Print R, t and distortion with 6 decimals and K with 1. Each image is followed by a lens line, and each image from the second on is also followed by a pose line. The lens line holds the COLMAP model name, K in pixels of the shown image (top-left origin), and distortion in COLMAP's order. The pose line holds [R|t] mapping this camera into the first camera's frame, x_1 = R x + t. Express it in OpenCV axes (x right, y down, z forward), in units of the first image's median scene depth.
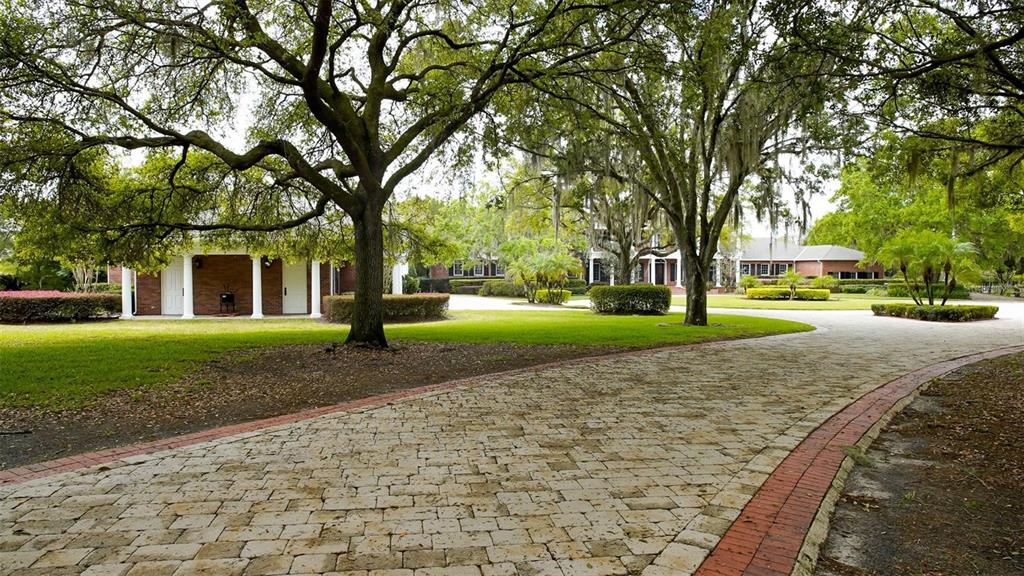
lens RADIAL K [[694.4, 0, 512.6], [0, 694.4, 287.0], [0, 0, 1]] dist [-0.000318, 0.000620]
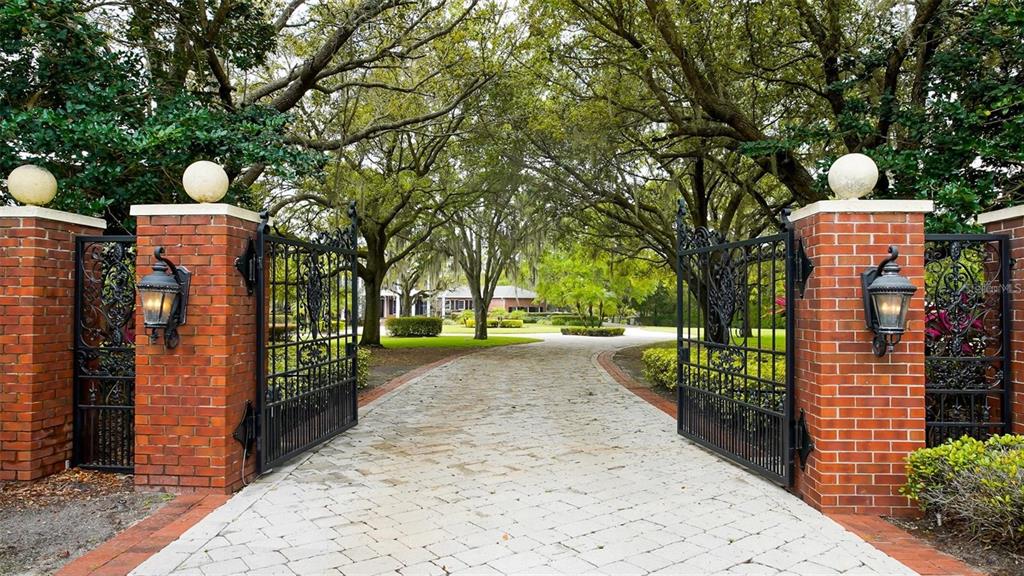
lens RADIAL K [[694.4, 0, 511.7], [0, 694.4, 292.3], [0, 0, 1]] dist [-0.000318, 0.000620]
pose [[0.892702, 0.010417, 0.450528, -0.200629], [0.008133, 0.999198, -0.039219, 0.002767], [-0.450575, 0.038675, 0.891901, -0.251472]]
